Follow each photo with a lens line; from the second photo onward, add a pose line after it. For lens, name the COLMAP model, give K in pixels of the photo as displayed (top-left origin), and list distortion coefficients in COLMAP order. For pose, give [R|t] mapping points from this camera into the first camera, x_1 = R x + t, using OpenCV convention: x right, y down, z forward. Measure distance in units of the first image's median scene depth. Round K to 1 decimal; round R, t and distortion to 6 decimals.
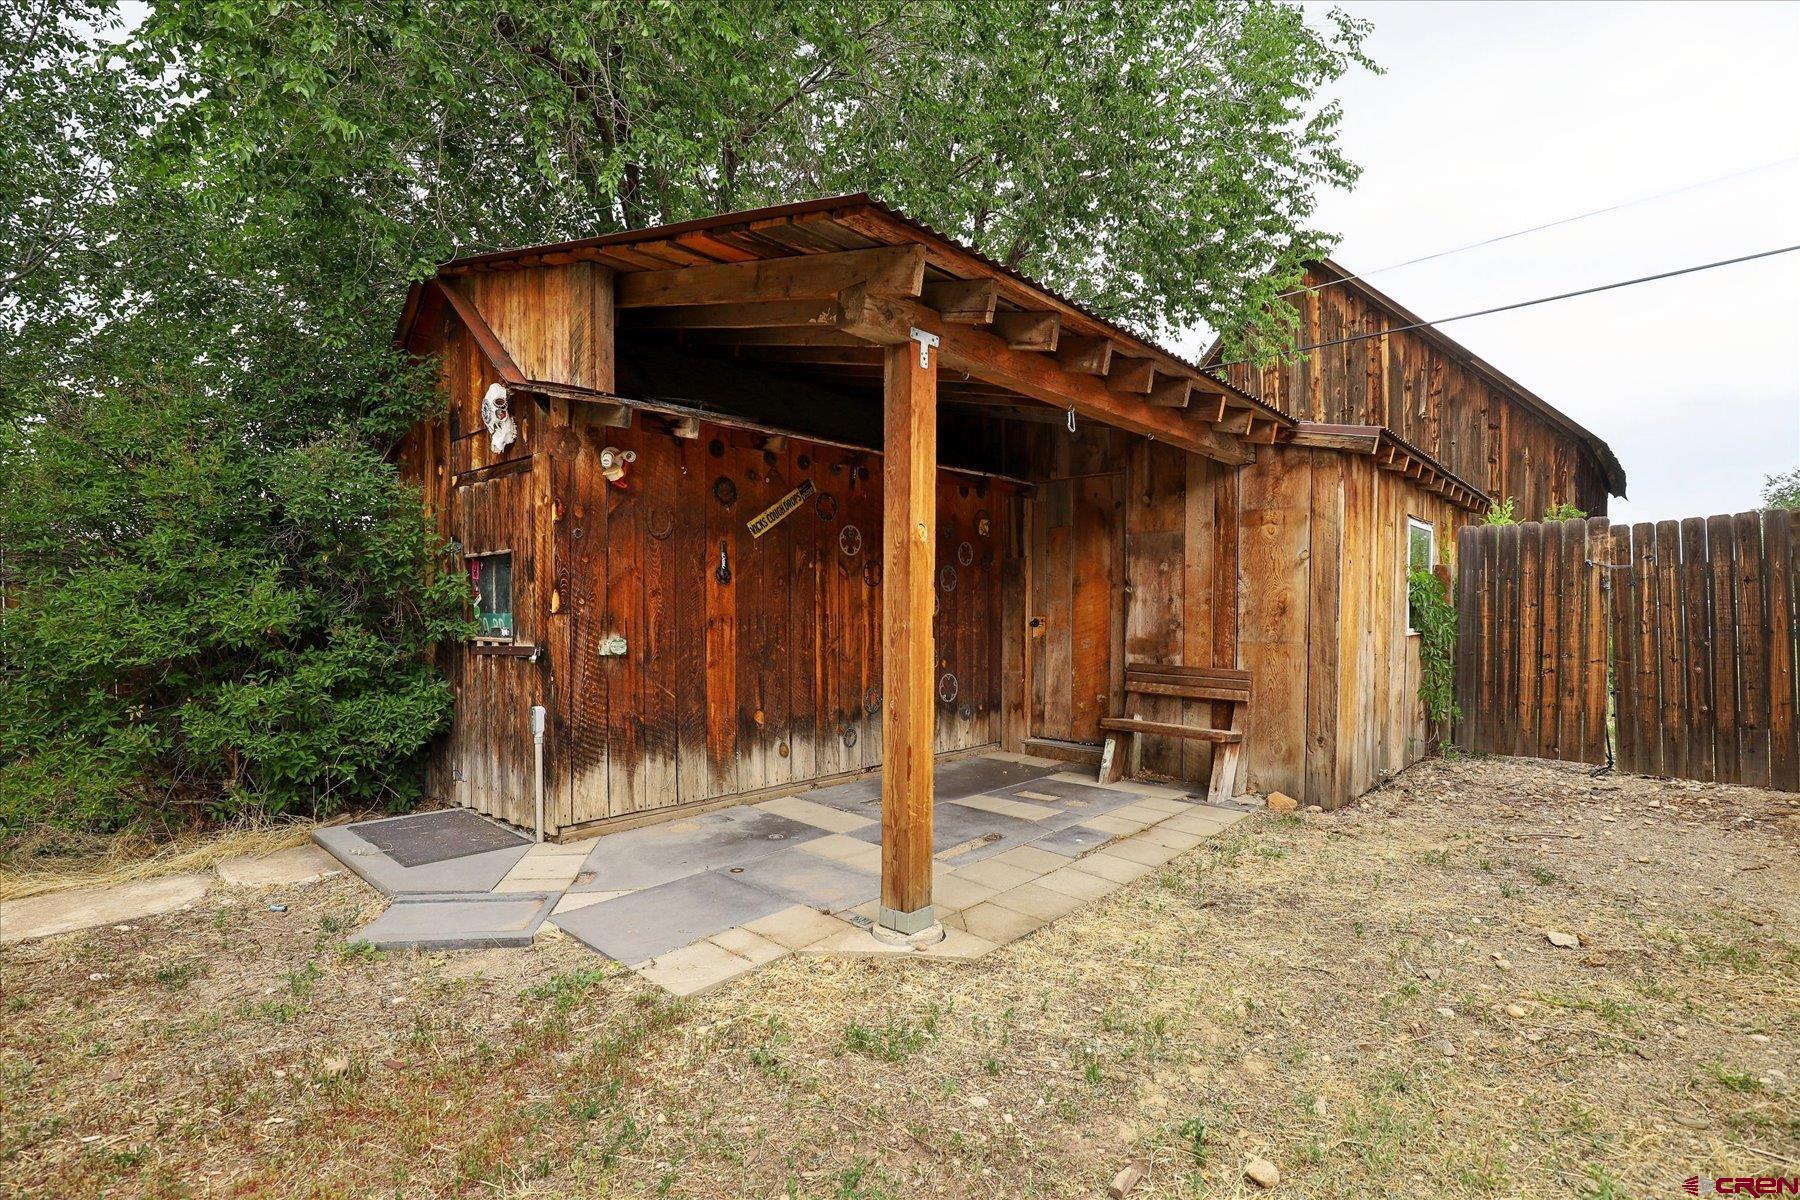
lens RADIAL K [[827.7, 0, 900.0], [0, 827.7, 600.0], [0, 0, 1]] dist [-0.014773, -0.000310]
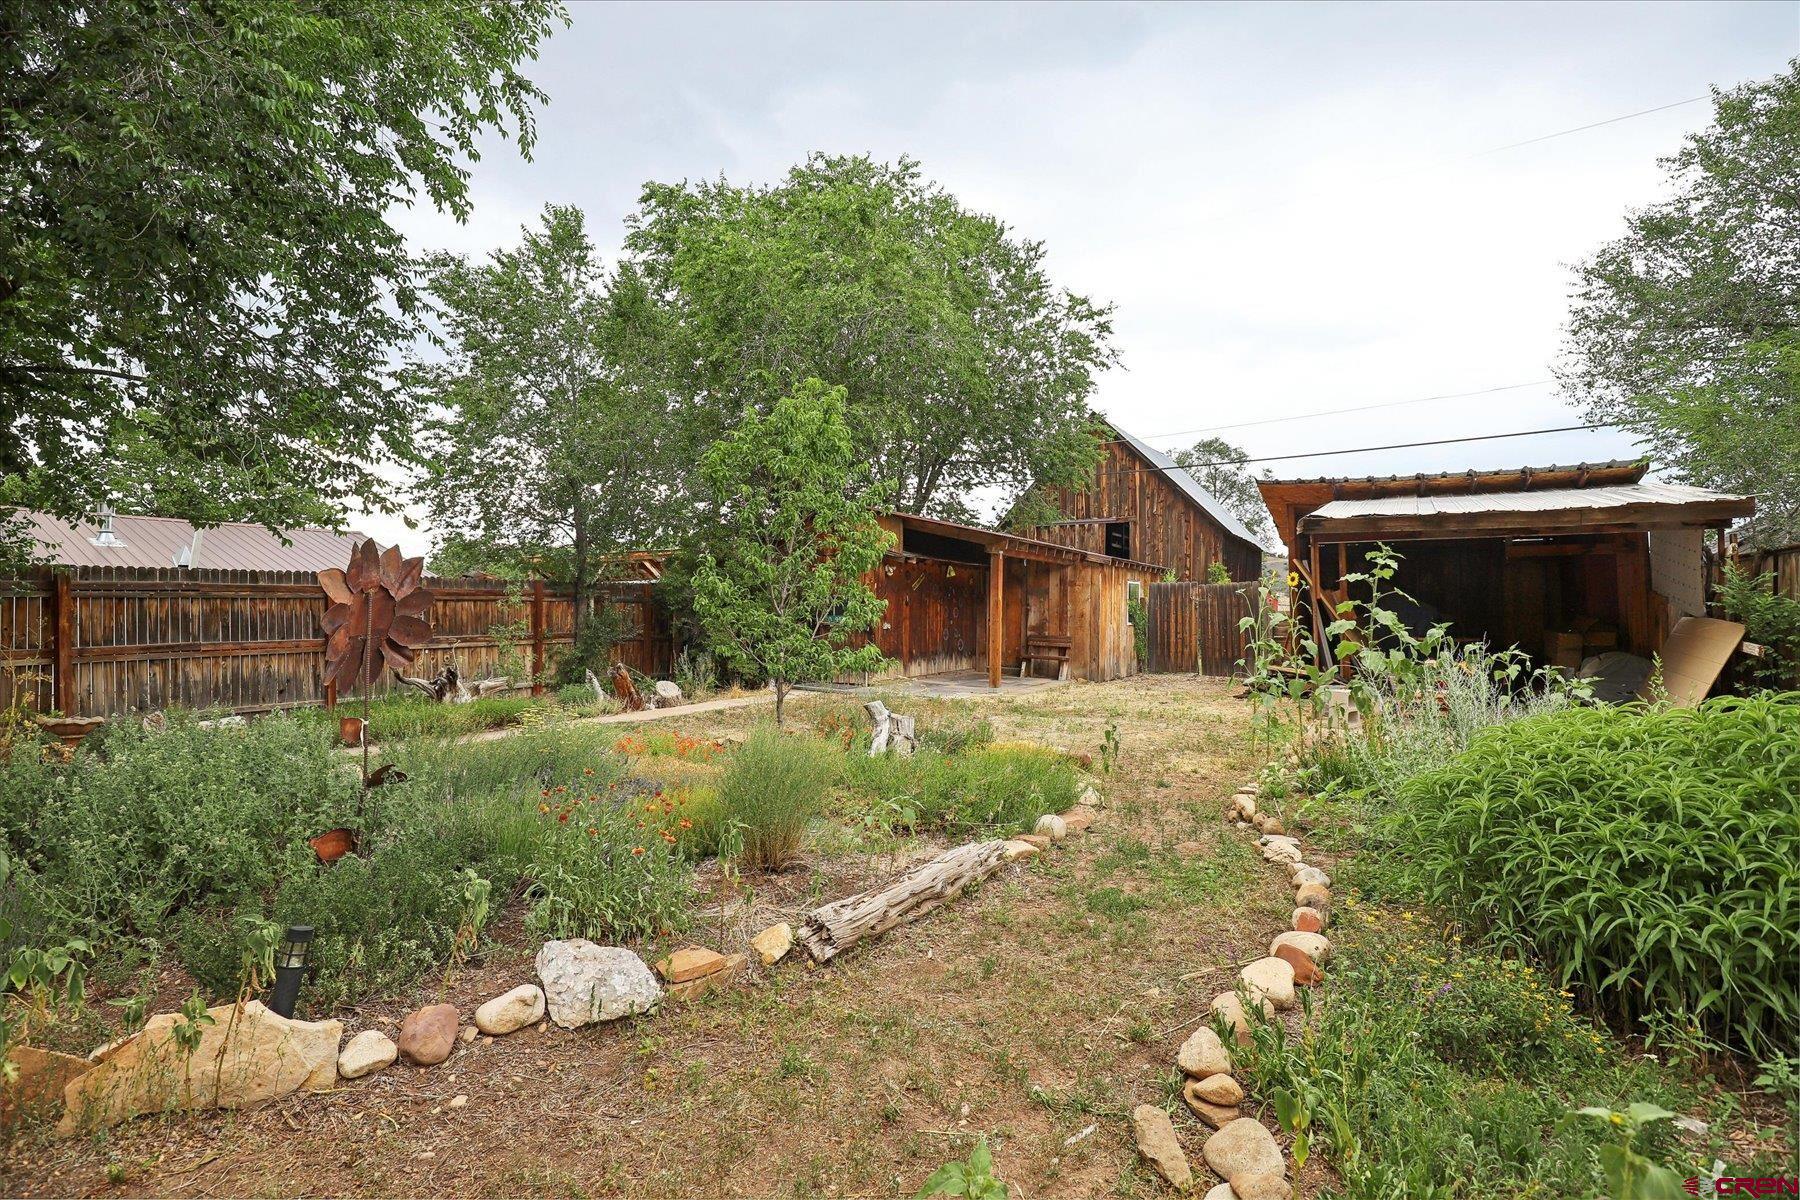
lens RADIAL K [[696.3, 0, 900.0], [0, 696.3, 600.0], [0, 0, 1]] dist [-0.000579, -0.000039]
pose [[0.985624, 0.005520, 0.168866, -0.530261], [-0.004373, 0.999965, -0.007159, -0.019702], [-0.168899, 0.006317, 0.985613, -1.189970]]
